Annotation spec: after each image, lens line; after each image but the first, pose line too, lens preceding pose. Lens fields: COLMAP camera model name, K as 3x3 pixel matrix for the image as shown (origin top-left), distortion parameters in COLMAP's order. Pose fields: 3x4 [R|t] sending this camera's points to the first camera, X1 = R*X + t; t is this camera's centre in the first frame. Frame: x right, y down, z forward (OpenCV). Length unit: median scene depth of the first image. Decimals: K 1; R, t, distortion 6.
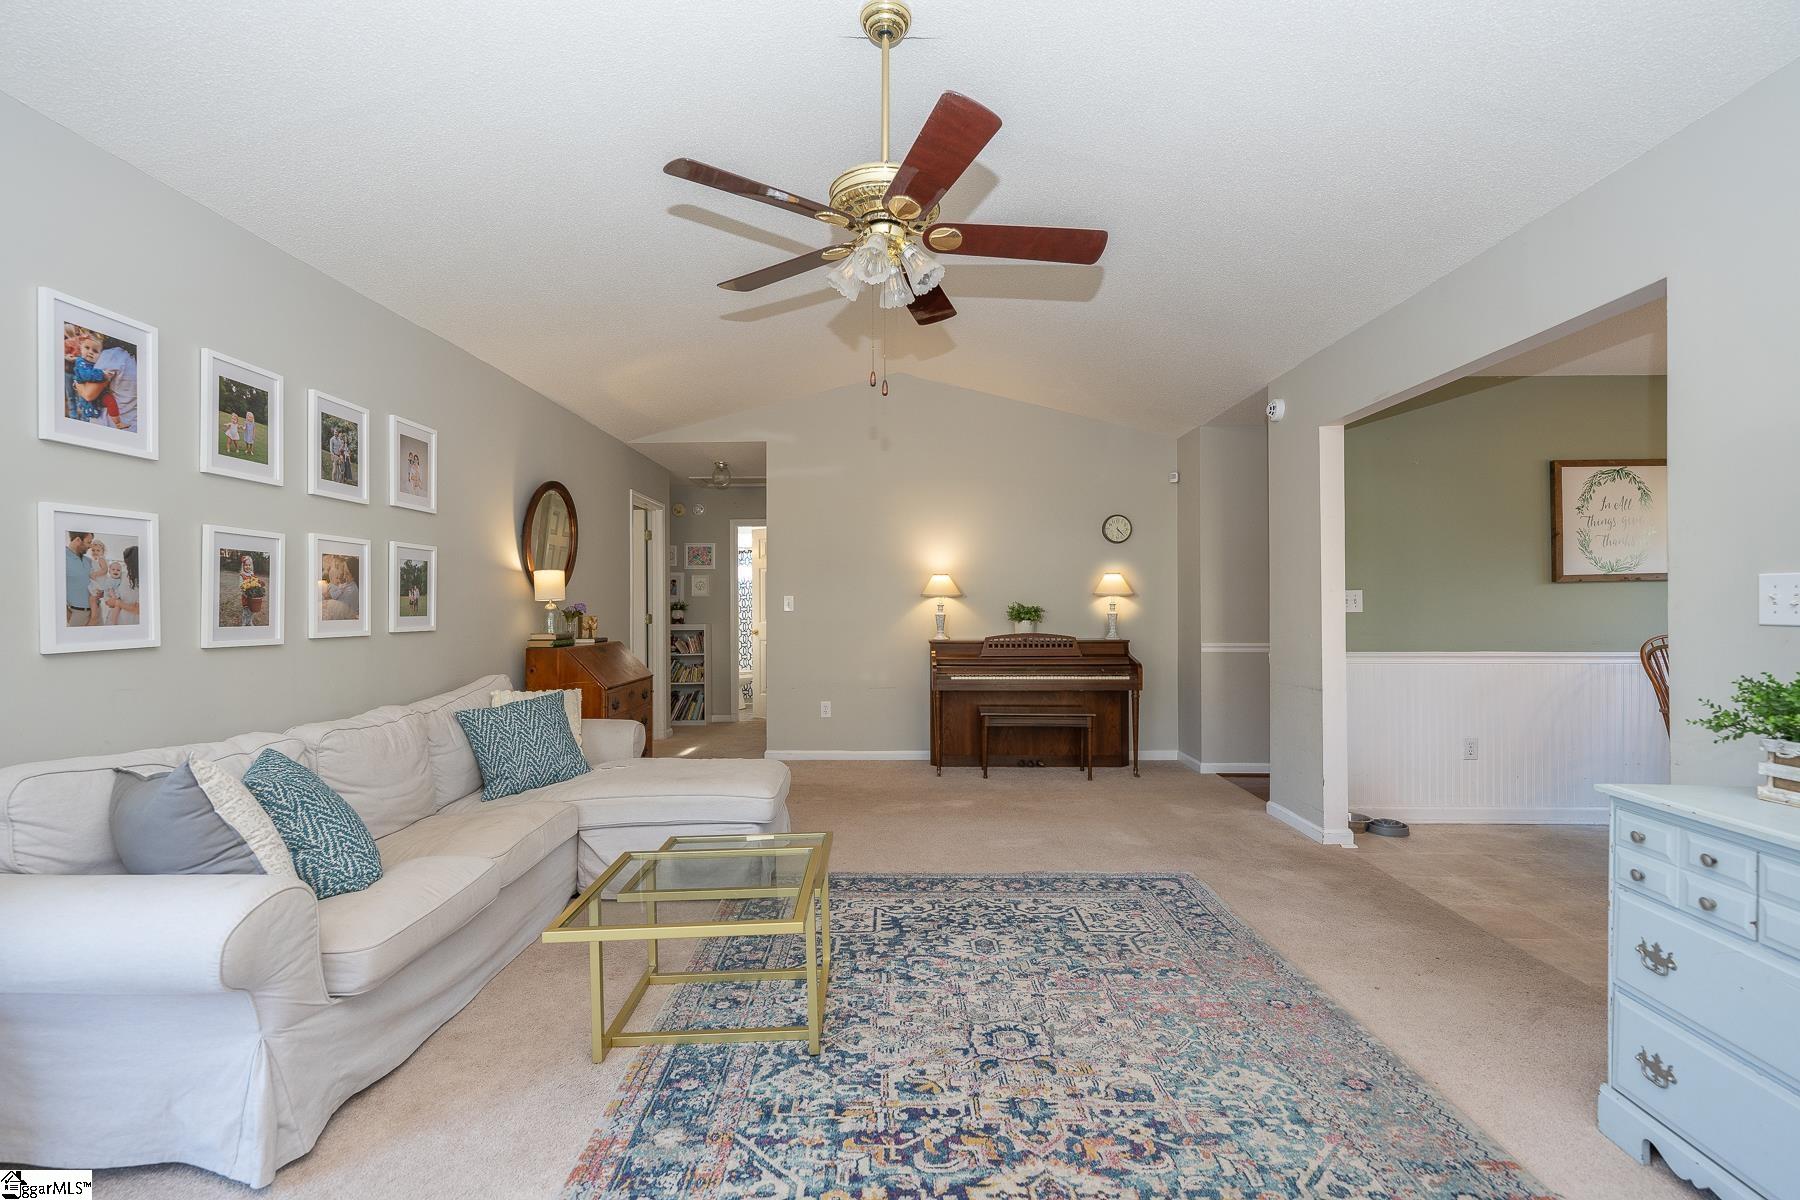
lens RADIAL K [[818.6, 0, 900.0], [0, 818.6, 600.0], [0, 0, 1]] dist [-0.001373, -0.000101]
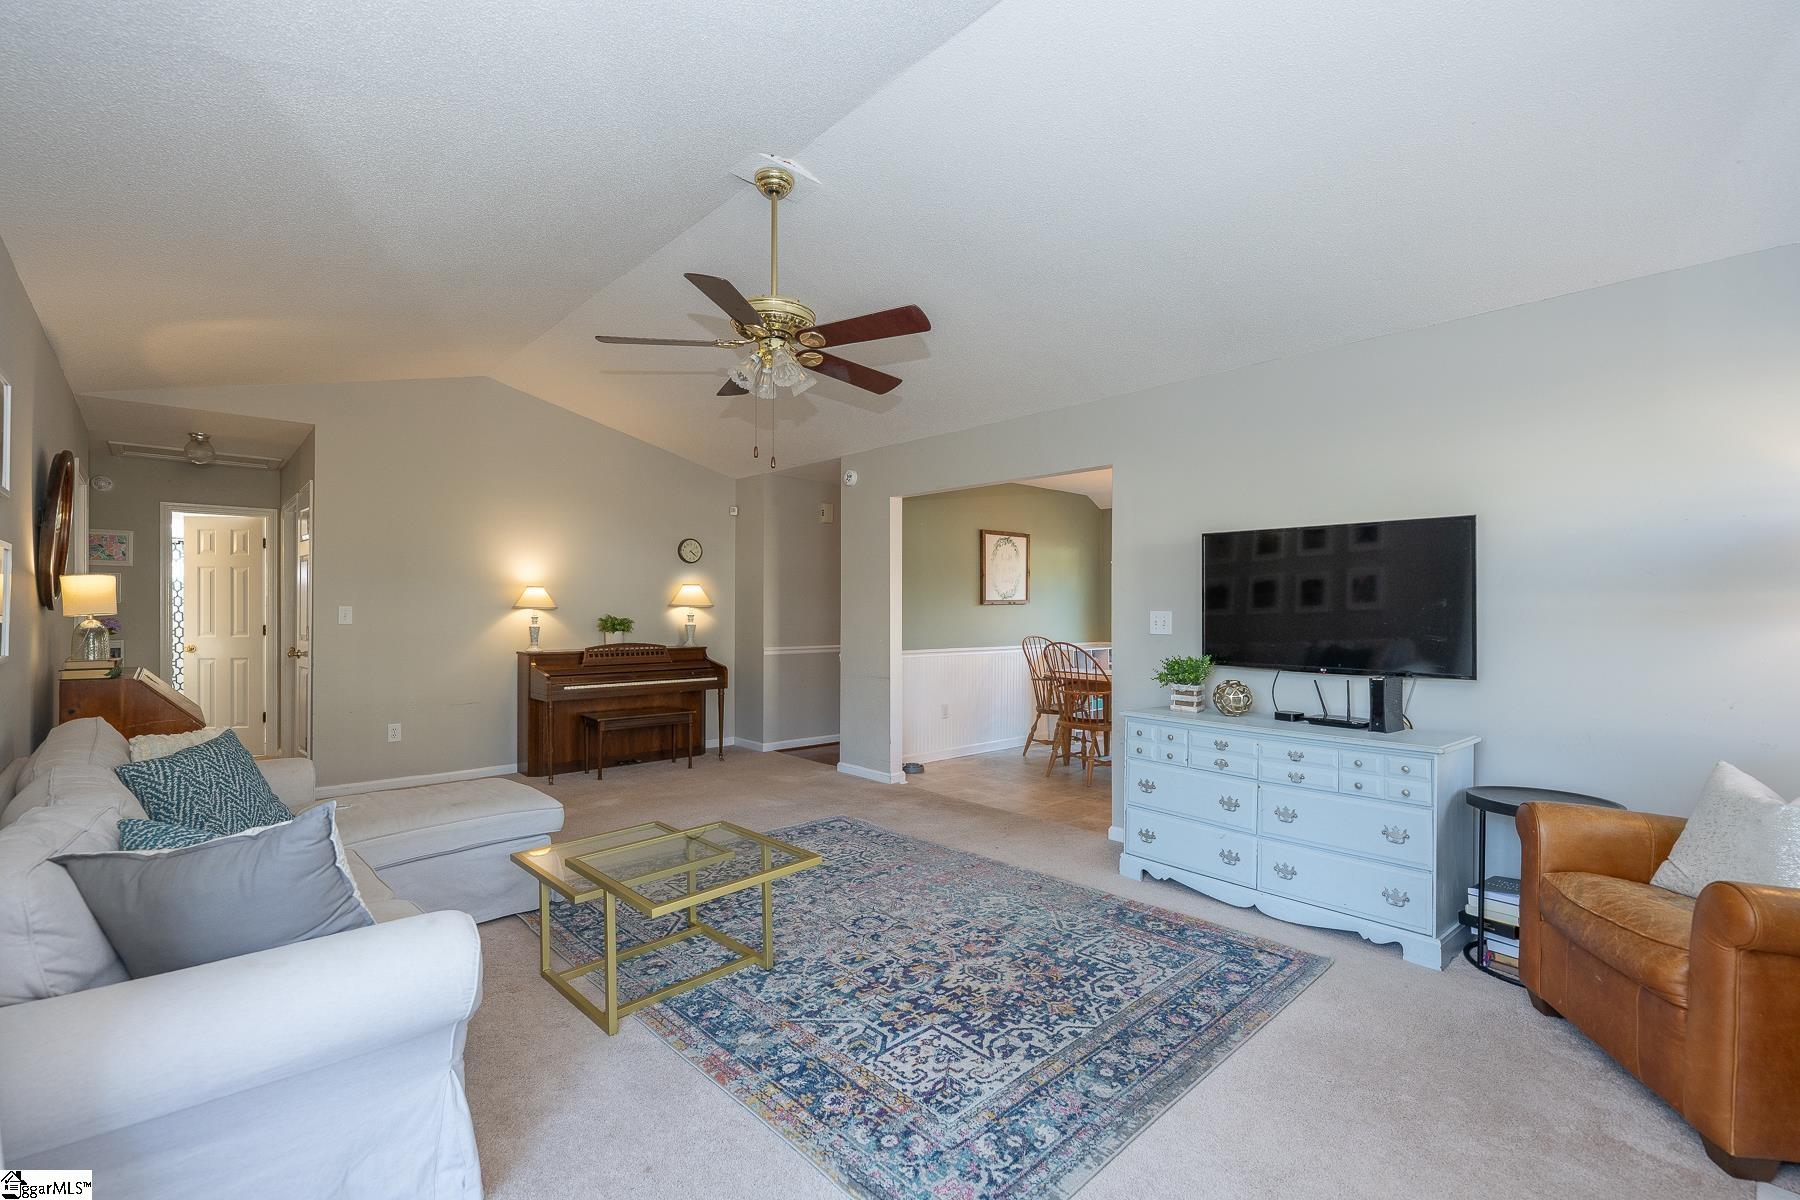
lens RADIAL K [[818.6, 0, 900.0], [0, 818.6, 600.0], [0, 0, 1]] dist [-0.001373, -0.000101]
pose [[0.712750, 0.012543, 0.701306, -0.632155], [-0.011545, 0.999914, -0.006150, -0.026002], [-0.701323, -0.003713, 0.712834, -0.064047]]
